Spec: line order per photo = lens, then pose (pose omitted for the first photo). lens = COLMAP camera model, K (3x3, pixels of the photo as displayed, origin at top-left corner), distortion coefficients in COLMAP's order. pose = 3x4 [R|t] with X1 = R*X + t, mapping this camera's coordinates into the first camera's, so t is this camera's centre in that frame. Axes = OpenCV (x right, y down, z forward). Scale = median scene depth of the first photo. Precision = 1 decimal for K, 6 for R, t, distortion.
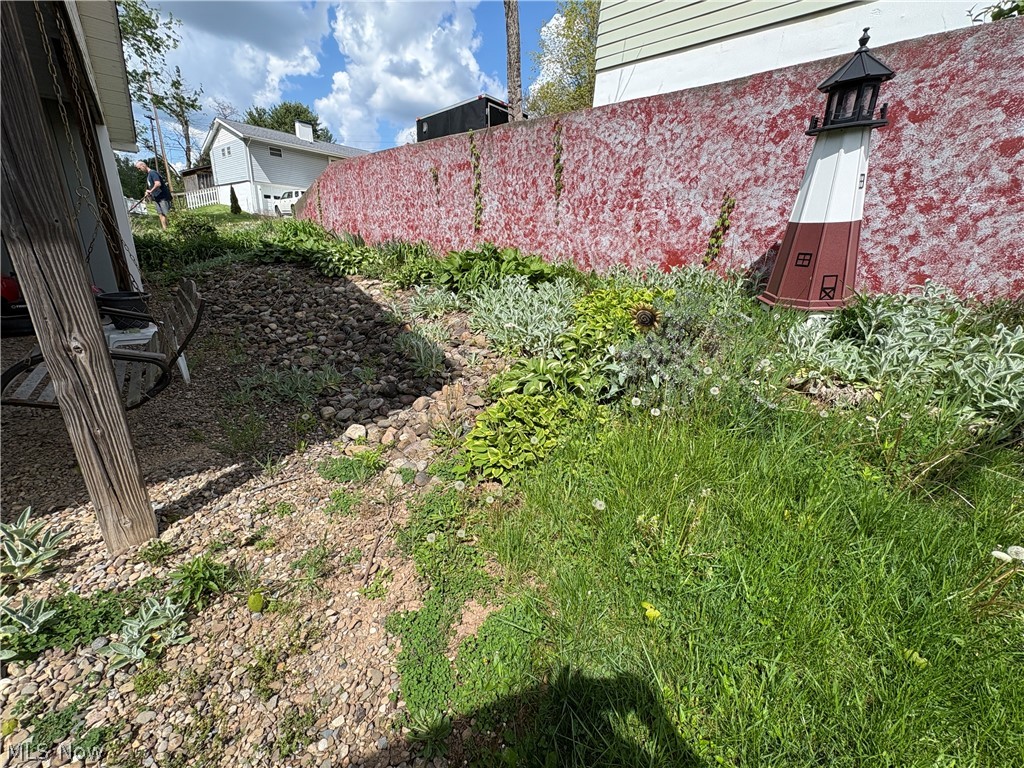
lens RADIAL K [[410.2, 0, 517.7], [0, 410.2, 385.3], [0, 0, 1]] dist [0.001342, -0.000007]
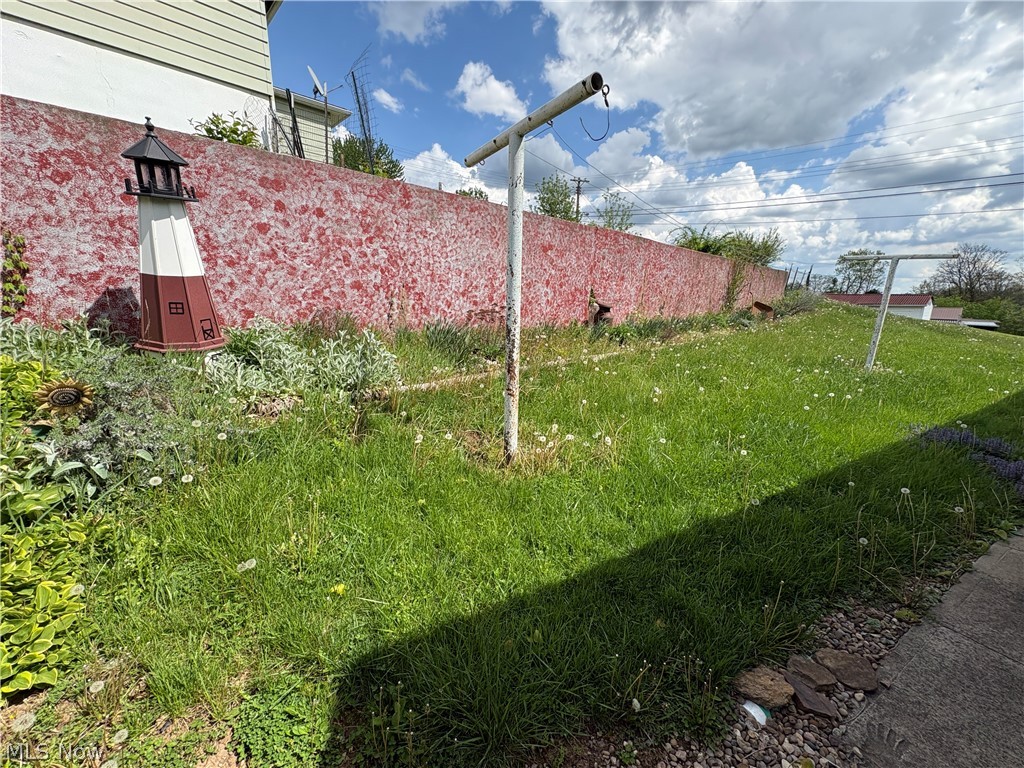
lens RADIAL K [[410.2, 0, 517.7], [0, 410.2, 385.3], [0, 0, 1]] dist [0.001342, -0.000007]
pose [[0.059474, -0.261795, 0.963289, -0.366602], [0.298501, 0.925507, 0.233097, -0.095946], [-0.952555, 0.273679, 0.133190, 0.032472]]
